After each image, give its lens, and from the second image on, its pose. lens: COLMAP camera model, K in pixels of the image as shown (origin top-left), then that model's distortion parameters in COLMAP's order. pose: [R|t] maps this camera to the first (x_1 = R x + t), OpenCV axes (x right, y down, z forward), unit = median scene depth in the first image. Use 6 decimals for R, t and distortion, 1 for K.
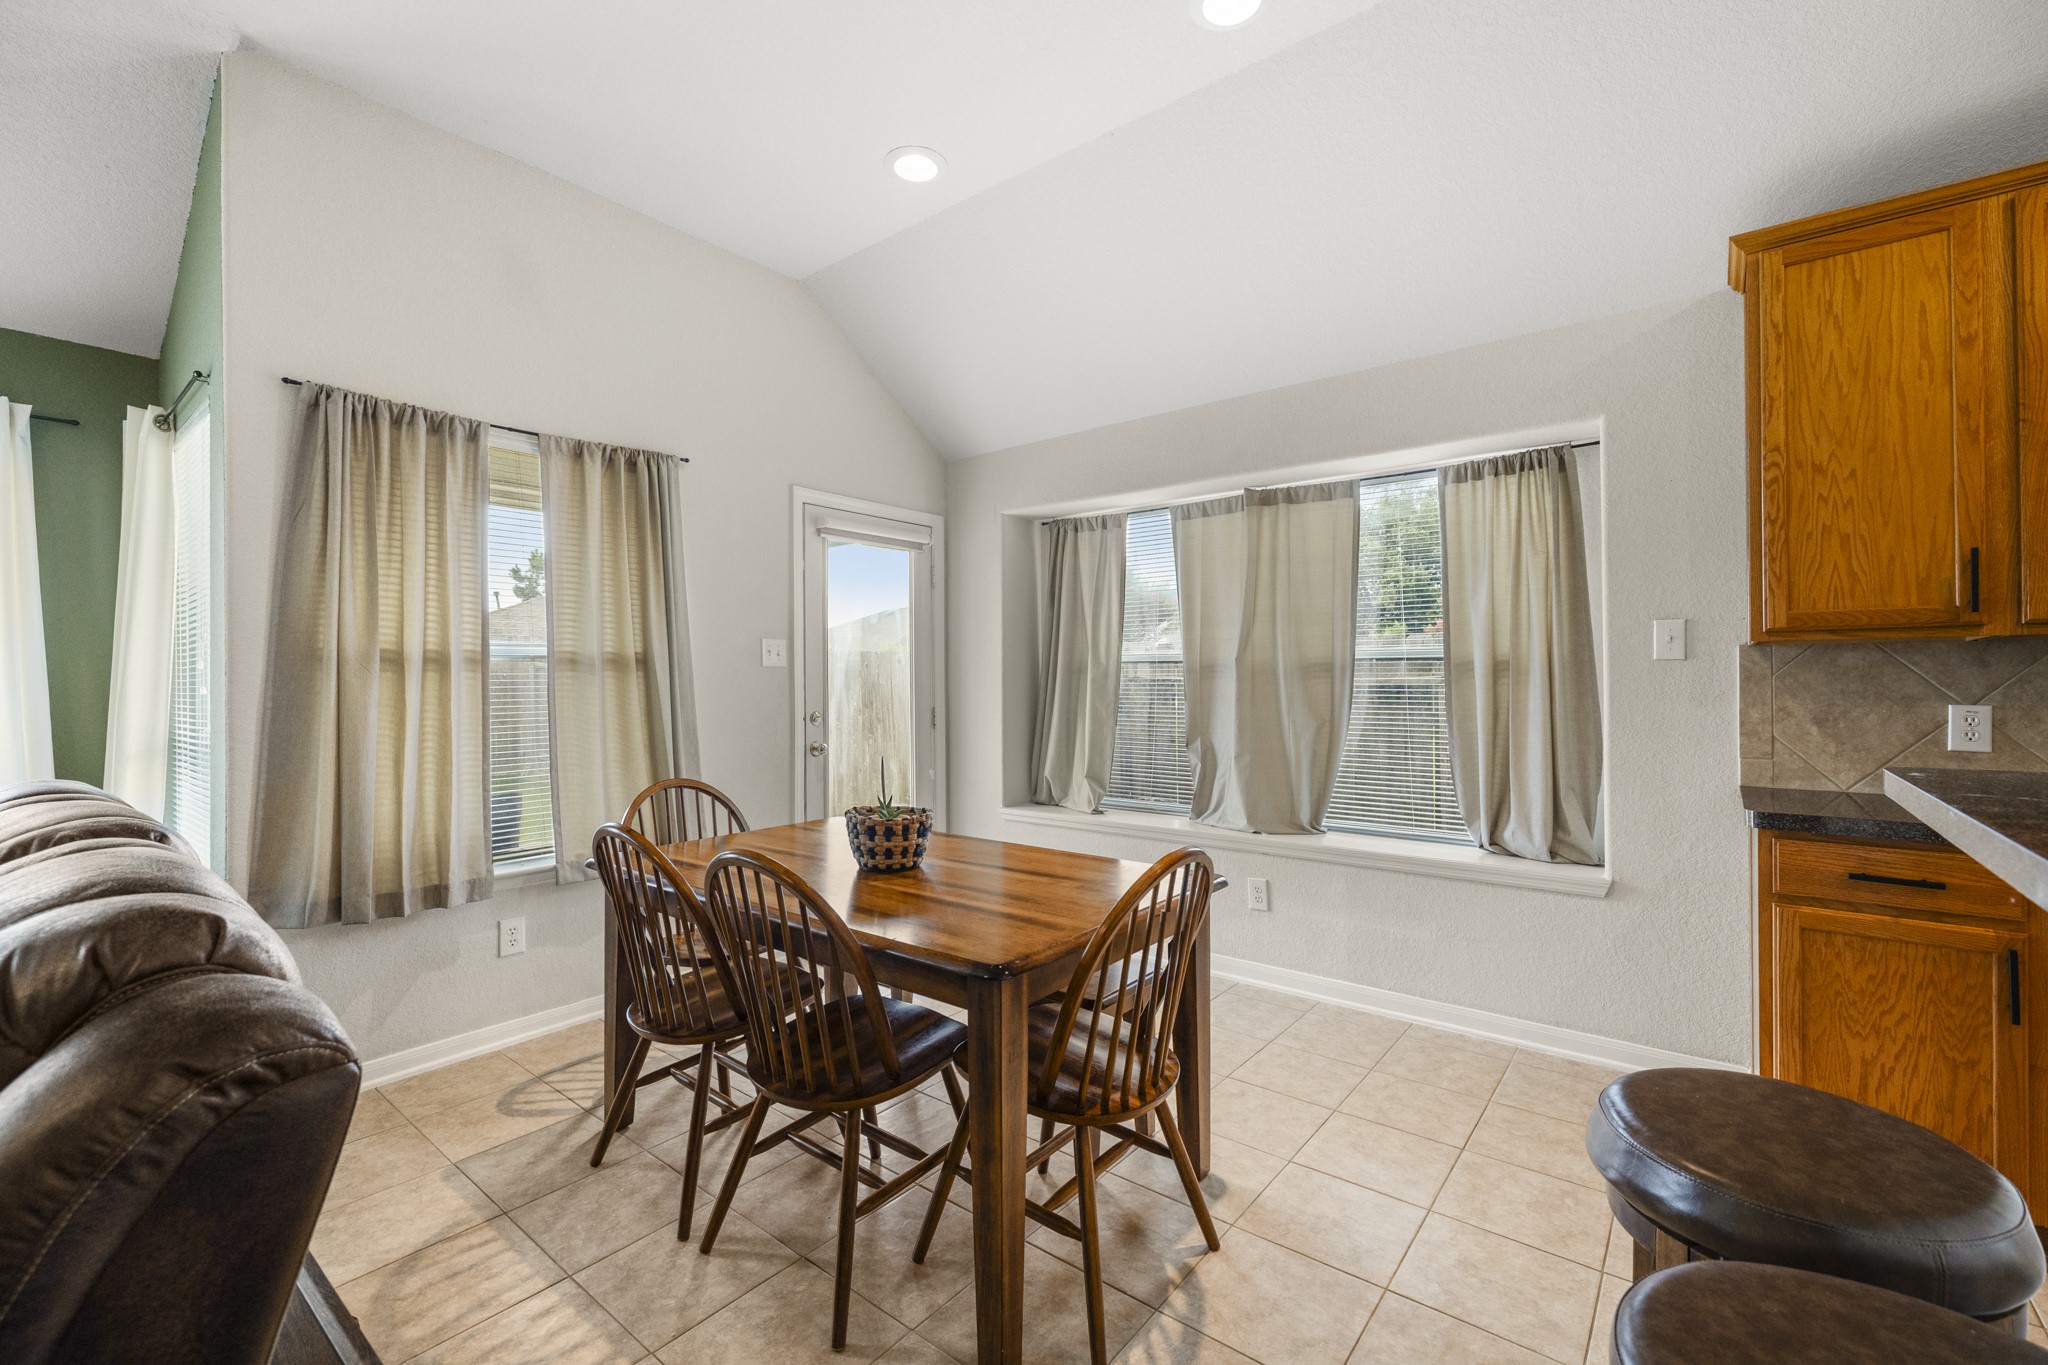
lens RADIAL K [[864.2, 0, 1035.2], [0, 864.2, 674.9], [0, 0, 1]] dist [-0.003032, 0.000717]
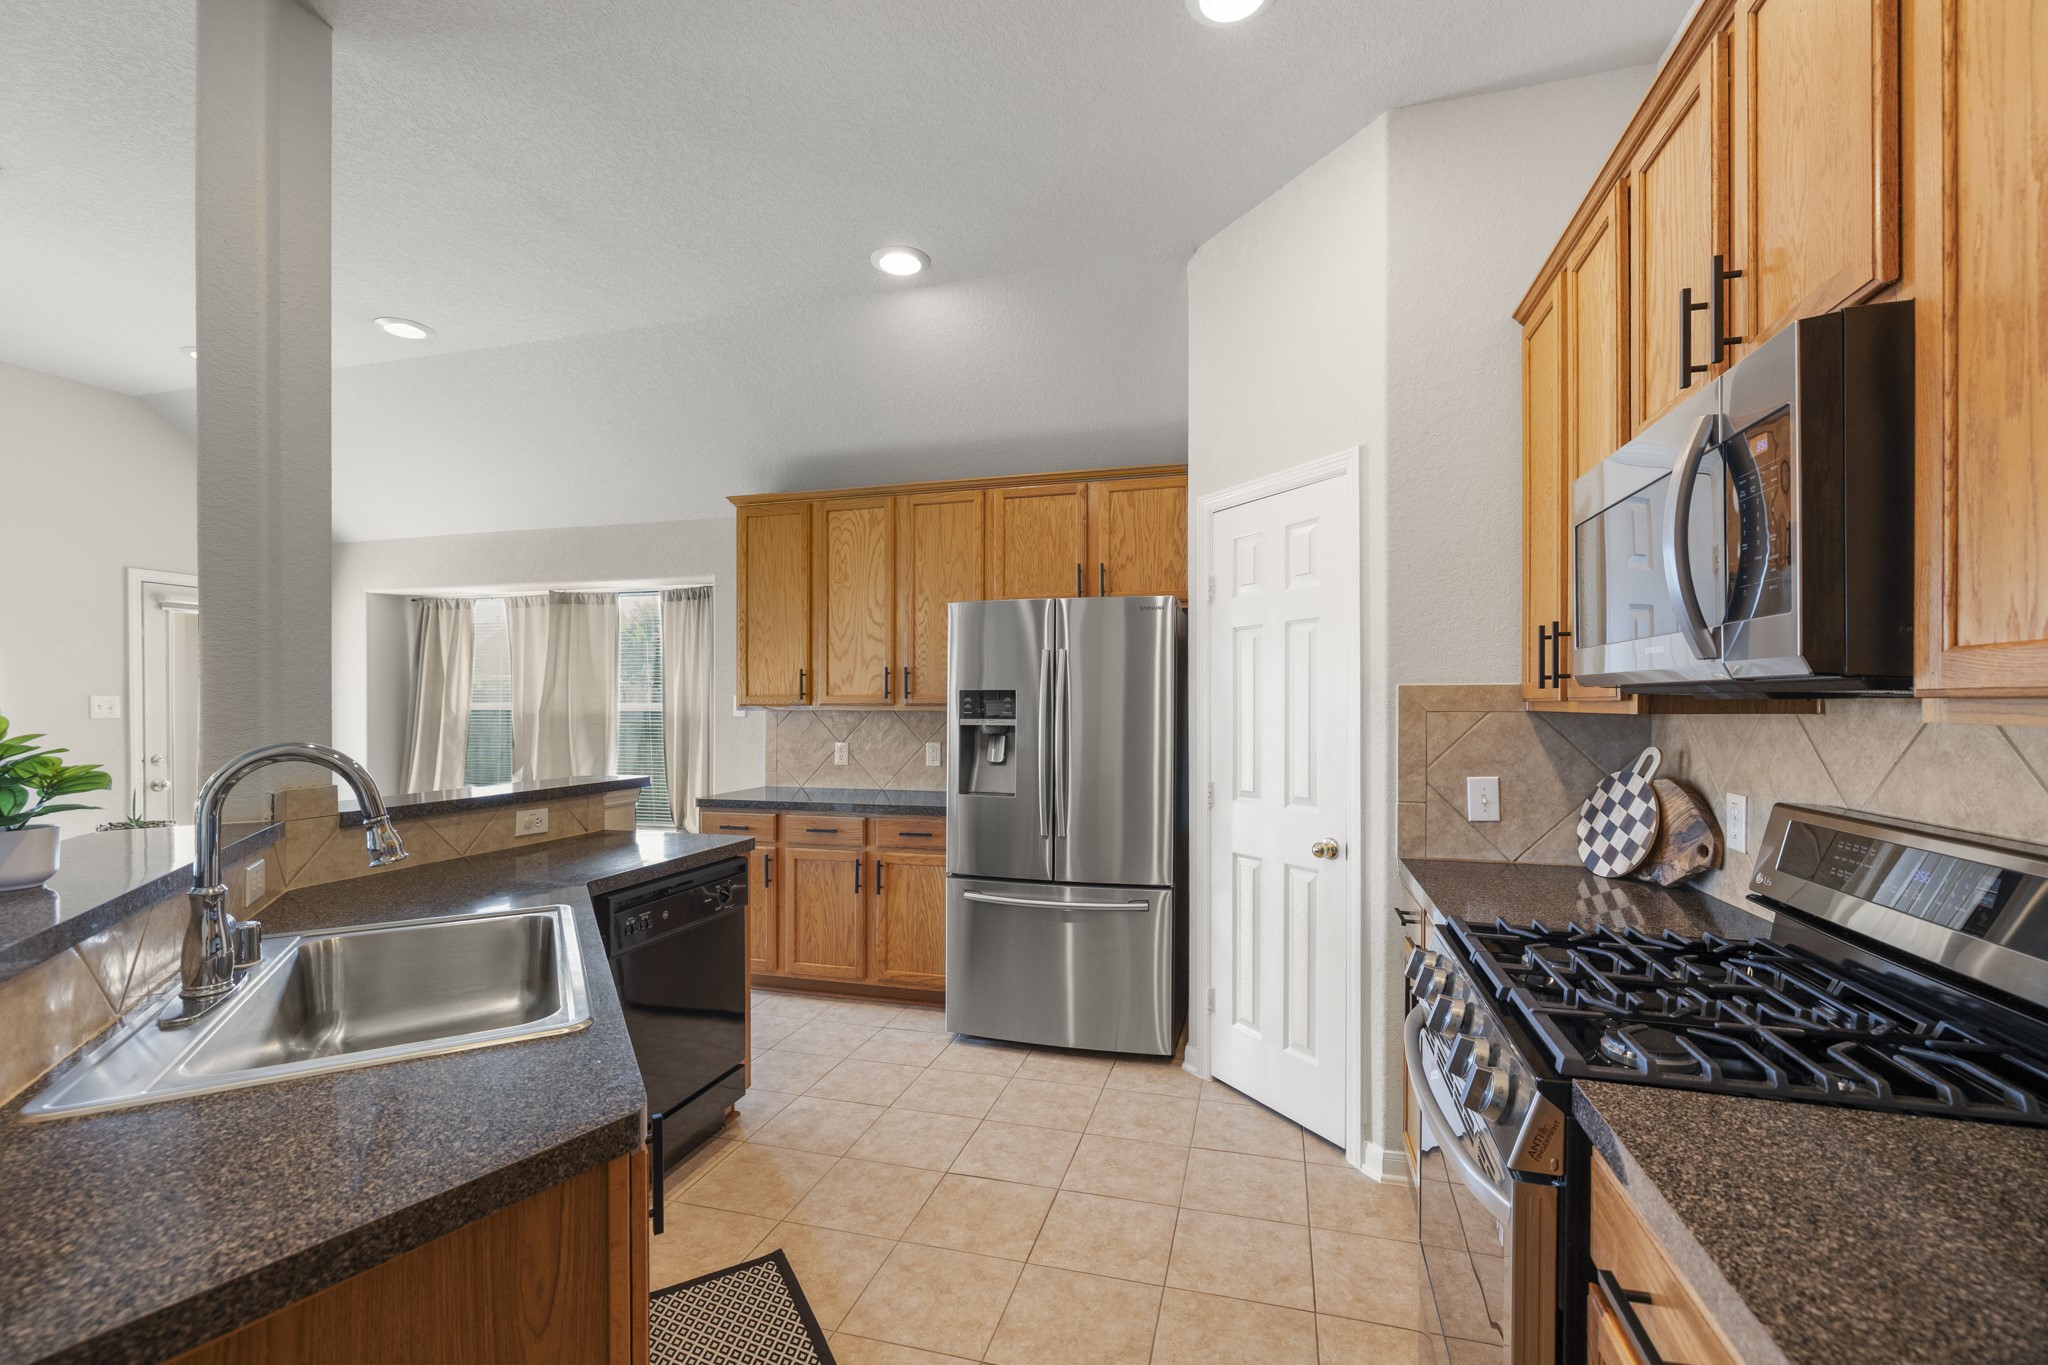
lens RADIAL K [[864.2, 0, 1033.0], [0, 864.2, 701.9], [0, 0, 1]] dist [-0.003032, 0.000717]
pose [[0.917913, 0.000970, 0.396781, 0.414155], [-0.002594, 0.999990, 0.003557, -0.040774], [-0.396774, -0.004295, 0.917906, -0.625560]]
